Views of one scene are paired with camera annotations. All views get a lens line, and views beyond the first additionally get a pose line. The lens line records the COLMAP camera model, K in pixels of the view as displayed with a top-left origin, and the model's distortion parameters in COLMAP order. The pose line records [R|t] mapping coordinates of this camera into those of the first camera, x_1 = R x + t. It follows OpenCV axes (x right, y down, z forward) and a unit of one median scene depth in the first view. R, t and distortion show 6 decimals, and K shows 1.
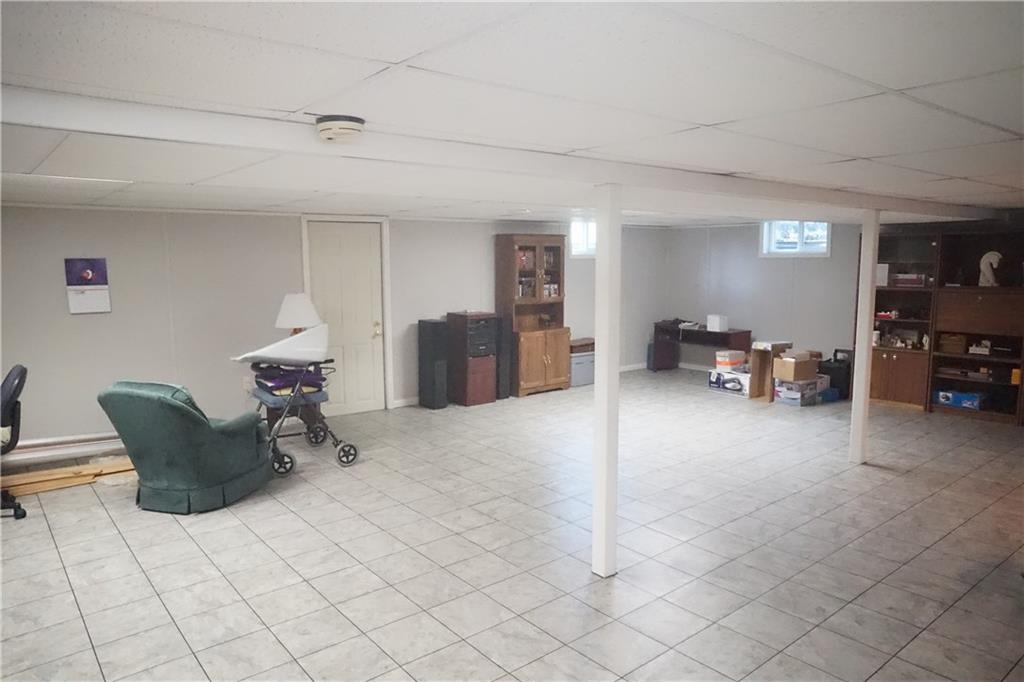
lens RADIAL K [[688.6, 0, 506.7], [0, 688.6, 341.5], [0, 0, 1]] dist [-0.022081, 0.001386]
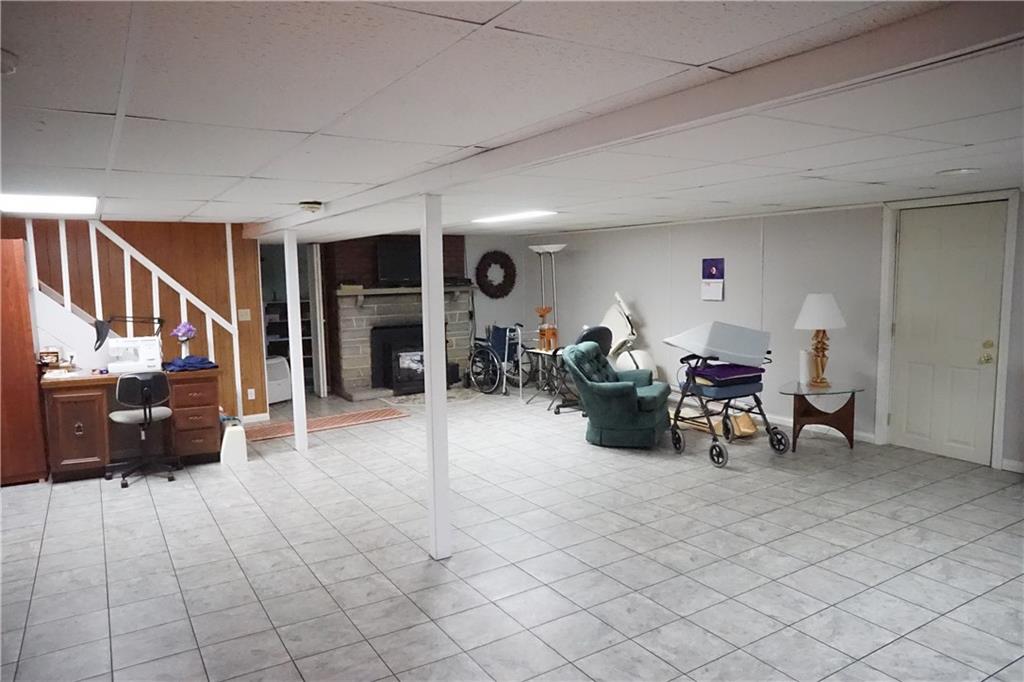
lens RADIAL K [[688.6, 0, 506.7], [0, 688.6, 342.0], [0, 0, 1]] dist [-0.022081, 0.001386]
pose [[-0.123825, 0.110044, -0.986183, 0.809003], [-0.097726, 0.987648, 0.122478, -0.093408], [0.987480, 0.111542, -0.111542, 0.837098]]
